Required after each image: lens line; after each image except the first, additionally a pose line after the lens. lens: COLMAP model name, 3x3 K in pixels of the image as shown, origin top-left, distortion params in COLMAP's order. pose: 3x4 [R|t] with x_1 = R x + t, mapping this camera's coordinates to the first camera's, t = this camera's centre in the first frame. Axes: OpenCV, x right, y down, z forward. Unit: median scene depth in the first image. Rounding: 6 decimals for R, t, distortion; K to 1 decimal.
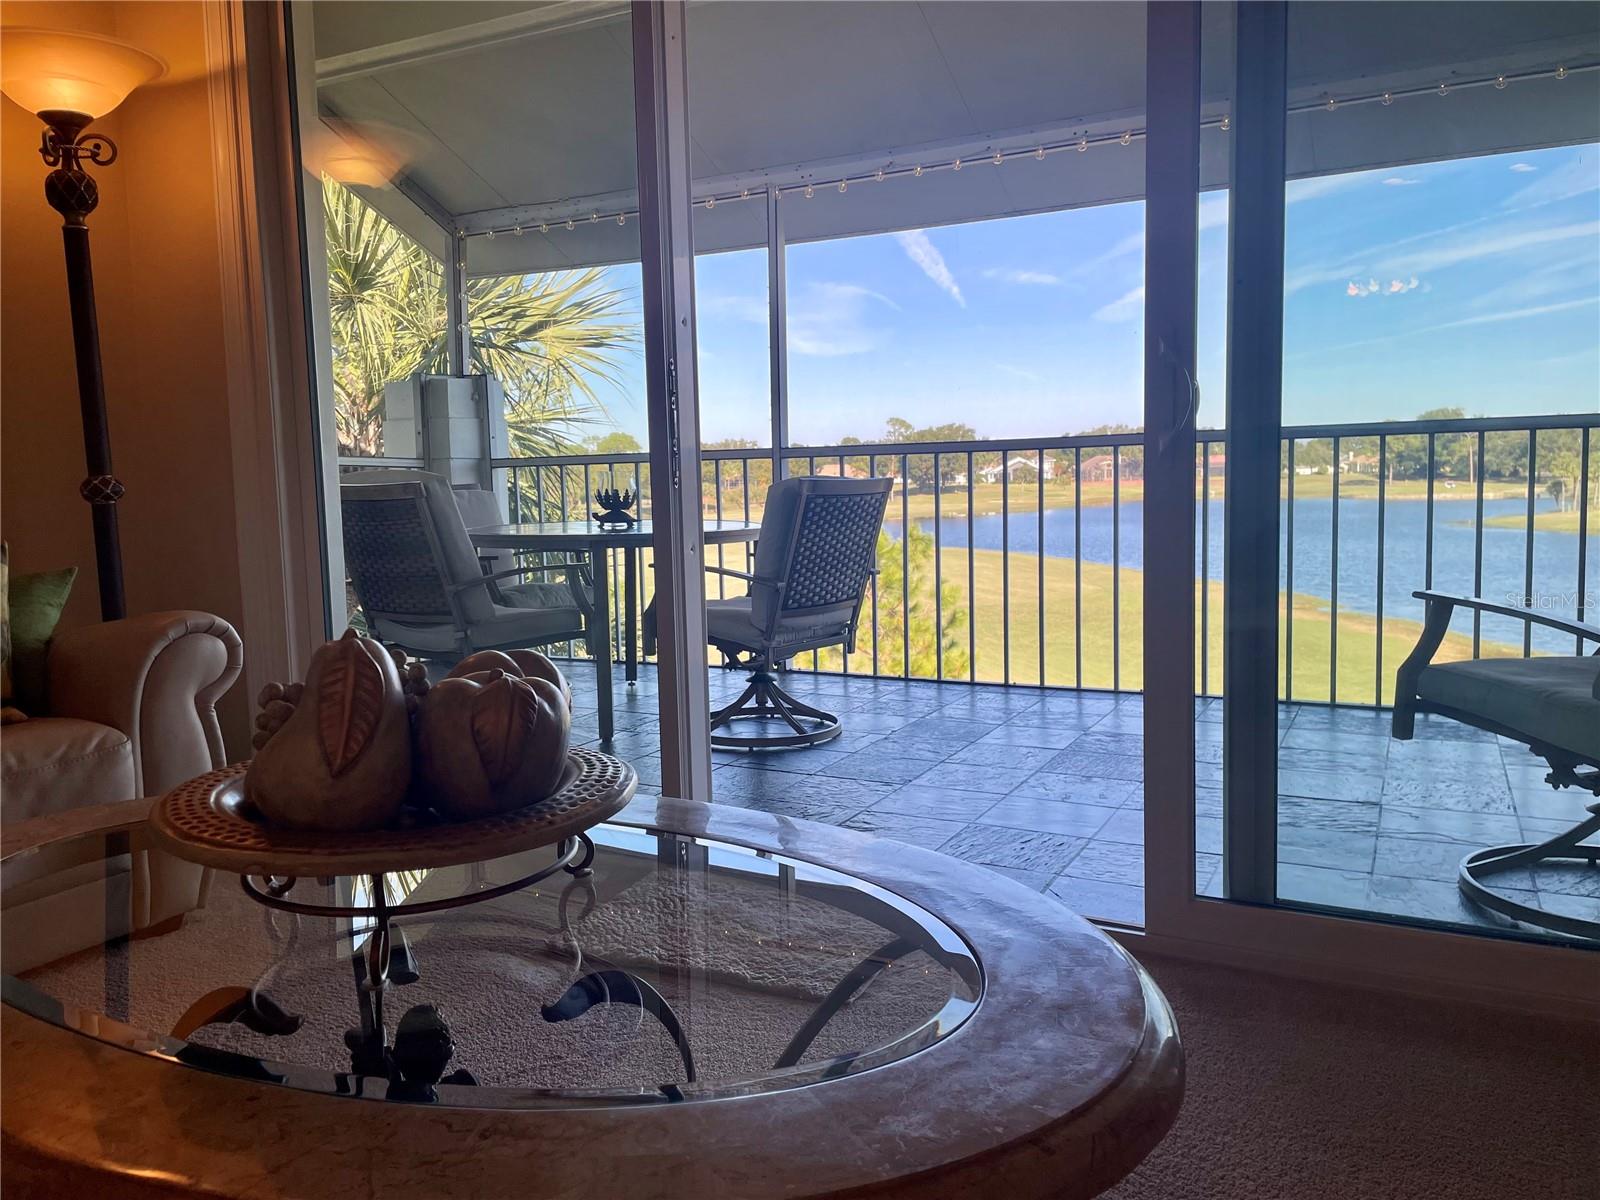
lens RADIAL K [[1205.1, 0, 779.3], [0, 1205.1, 578.4], [0, 0, 1]] dist [0.100044, -0.126120]
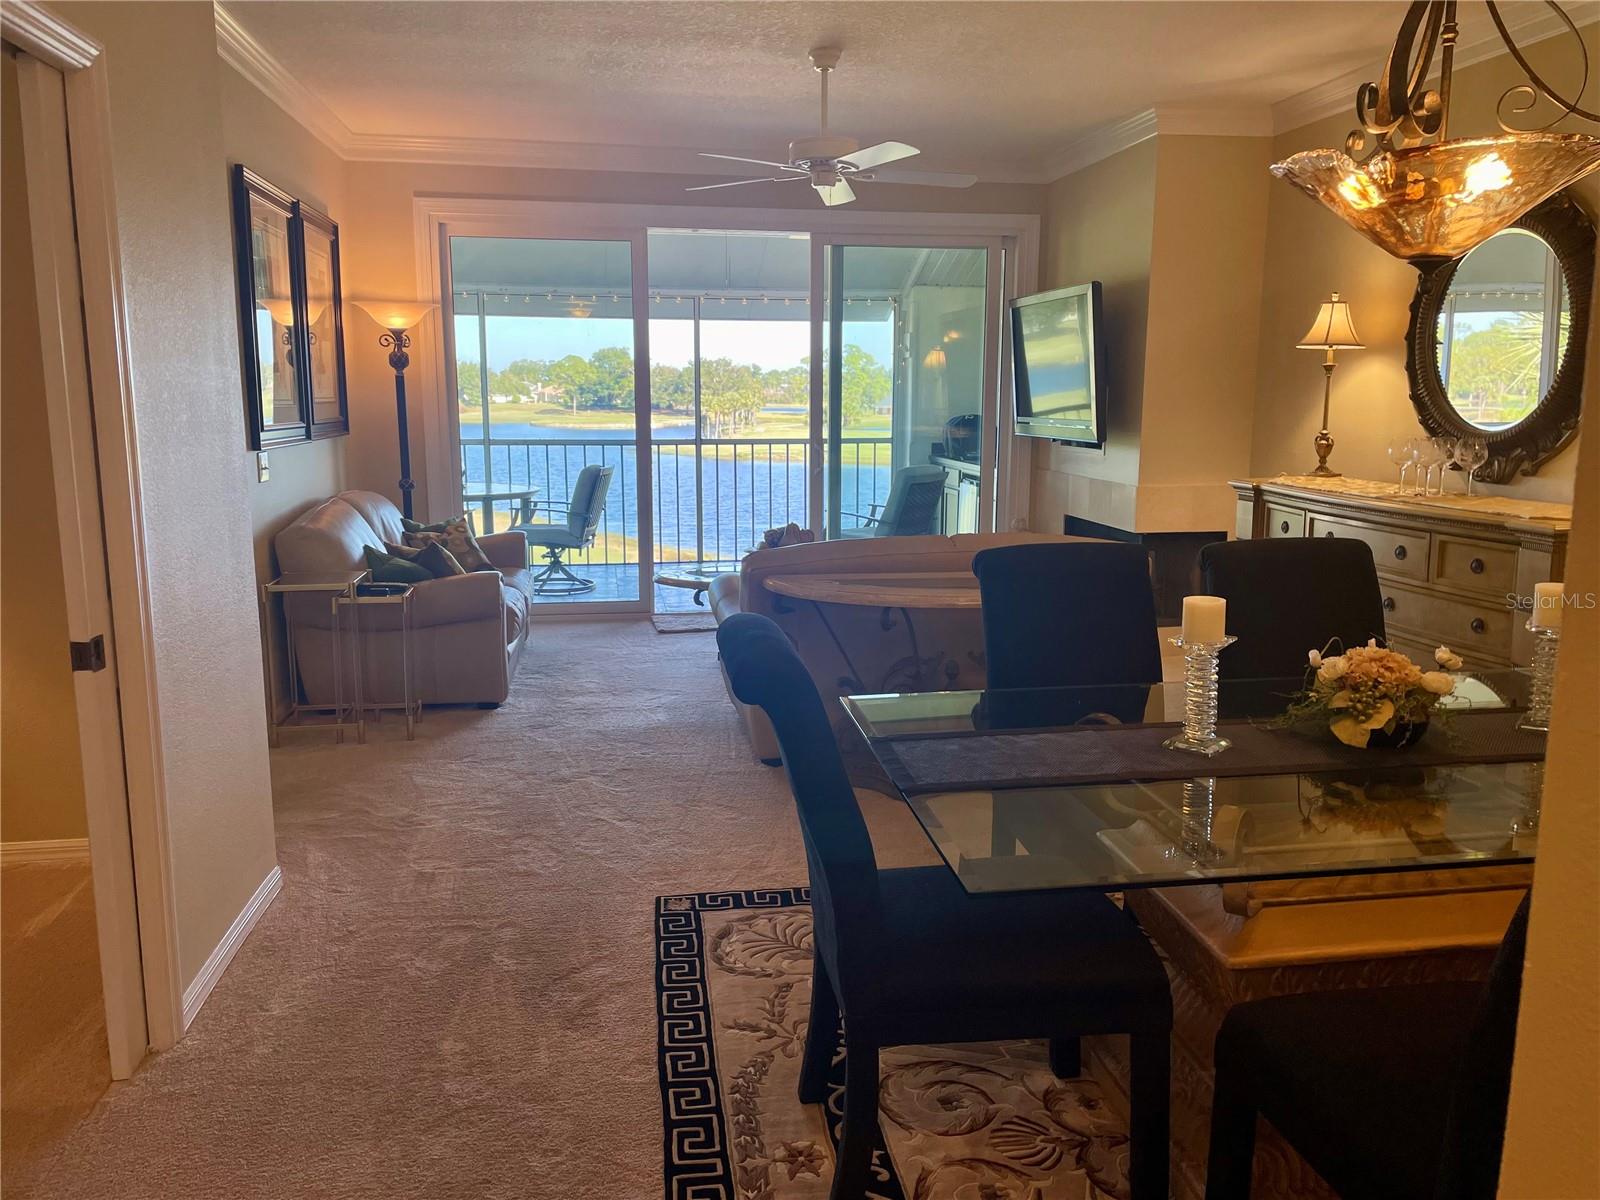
lens RADIAL K [[1205.1, 0, 801.3], [0, 1205.1, 592.3], [0, 0, 1]] dist [0.100044, -0.126120]
pose [[0.796802, -0.074529, 0.599627, -0.734732], [0.030652, 0.996072, 0.083073, -0.019980], [-0.603463, -0.047813, 0.795956, -0.718282]]
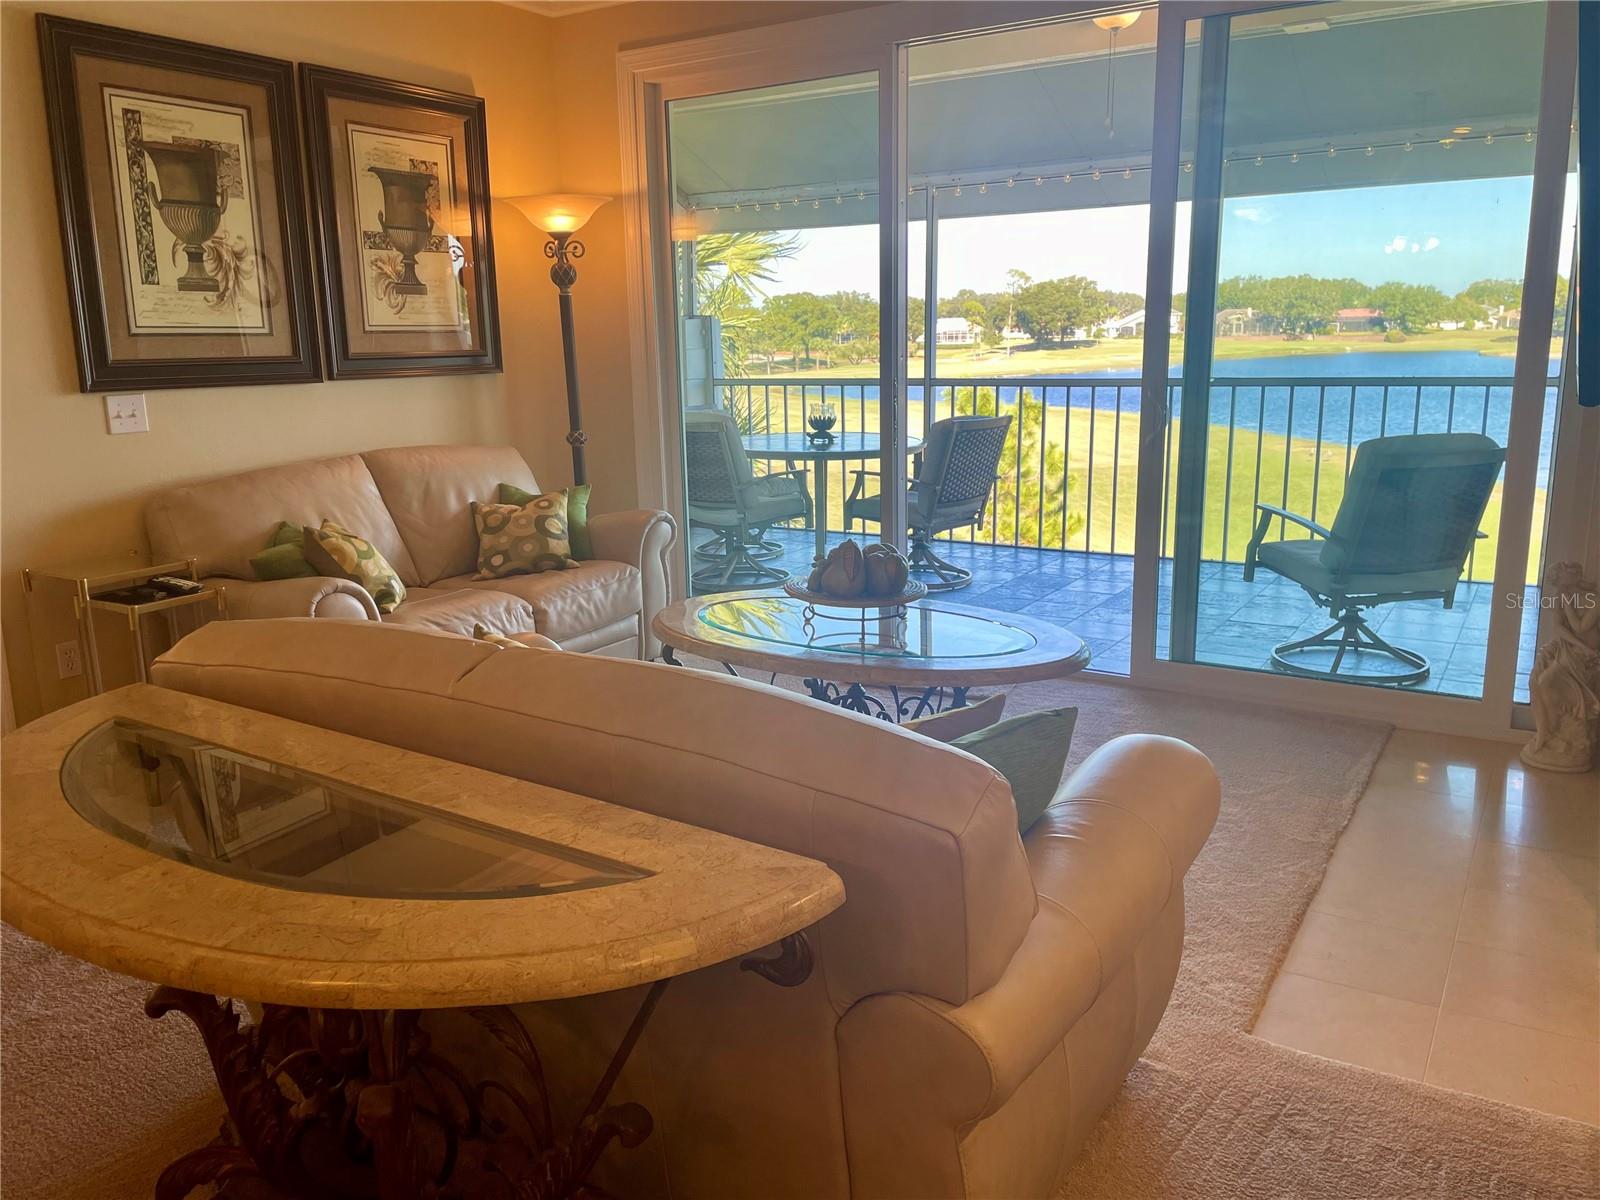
lens RADIAL K [[1205.1, 0, 795.3], [0, 1205.1, 584.3], [0, 0, 1]] dist [0.100044, -0.126120]
pose [[0.996977, 0.021671, -0.074614, -0.045911], [-0.012318, 0.992256, 0.123599, -0.044584], [0.076715, -0.122306, 0.989523, -0.425877]]
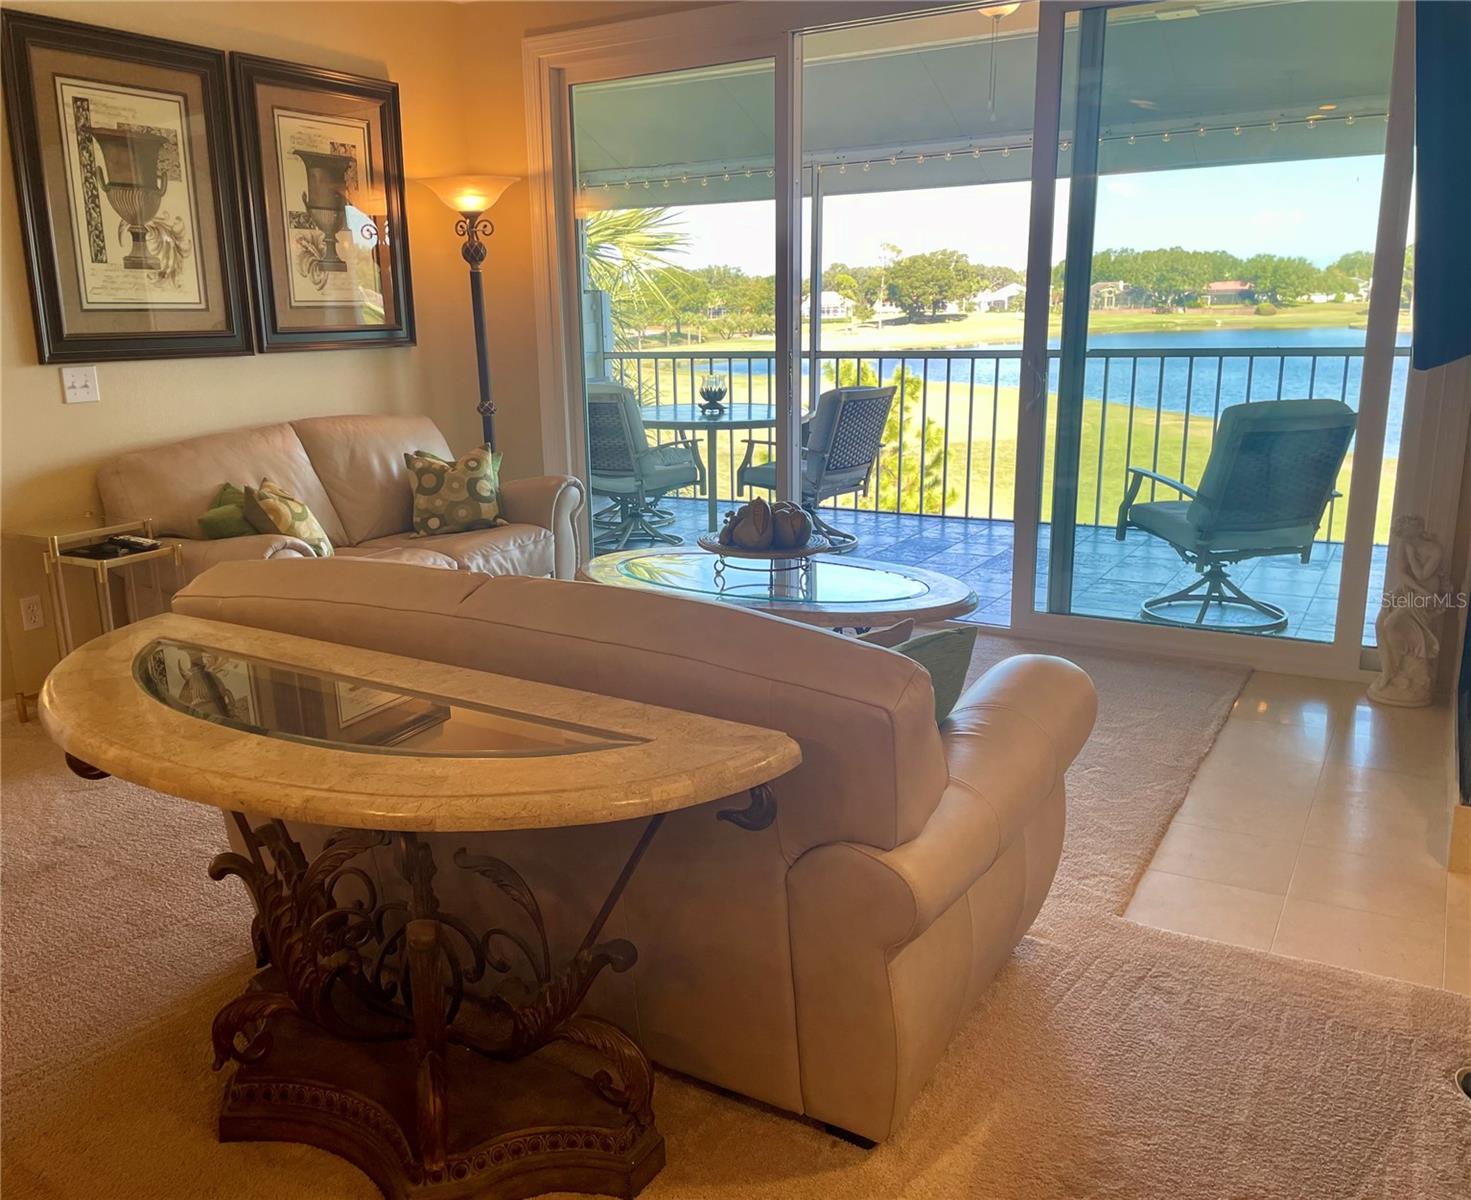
lens RADIAL K [[1205.5, 0, 678.5], [0, 1205.5, 593.2], [0, 0, 1]] dist [0.091048, -0.110187]
pose [[0.997727, 0.018840, -0.064703, -0.064559], [-0.008923, 0.988605, 0.150268, -0.039308], [0.066797, -0.149349, 0.986526, -0.487226]]
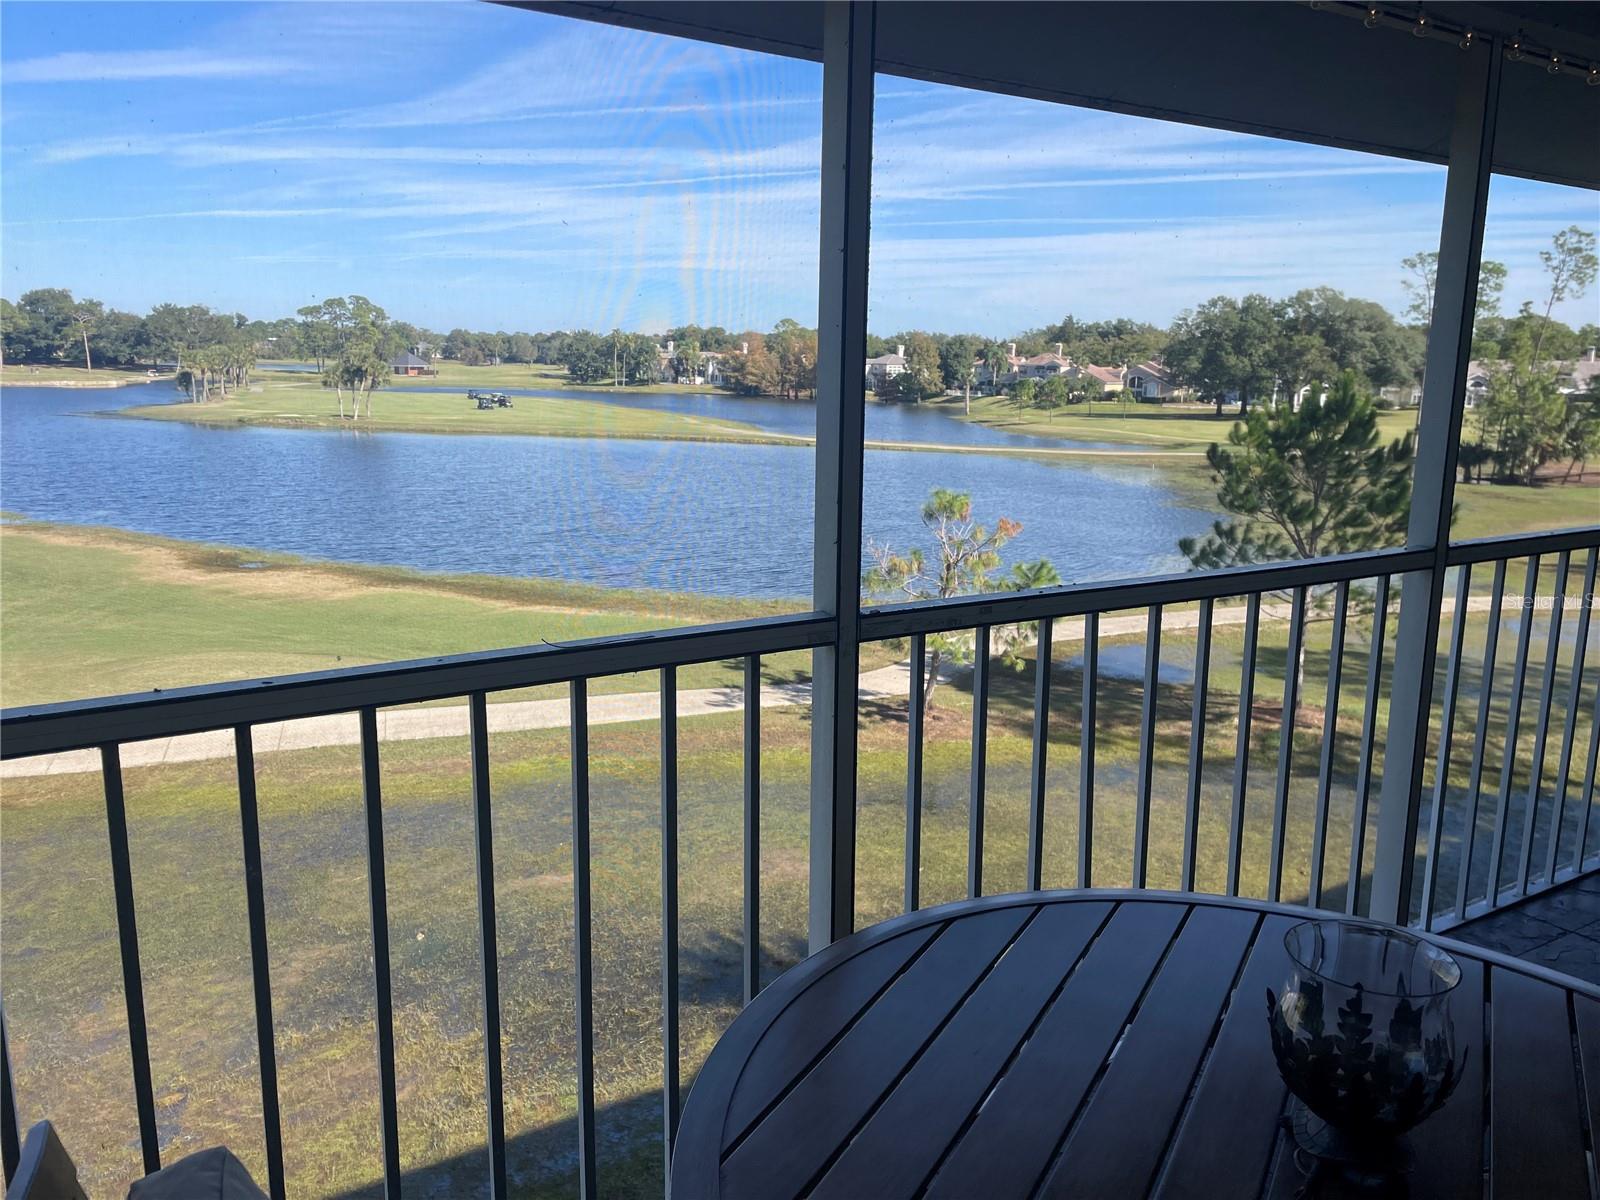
lens RADIAL K [[1205.1, 0, 802.0], [0, 1205.1, 608.7], [0, 0, 1]] dist [0.100044, -0.126120]
pose [[0.507289, -0.141618, 0.850060, -0.266494], [0.041882, 0.989291, 0.139820, -0.175734], [-0.860757, -0.035327, 0.507788, 0.856422]]
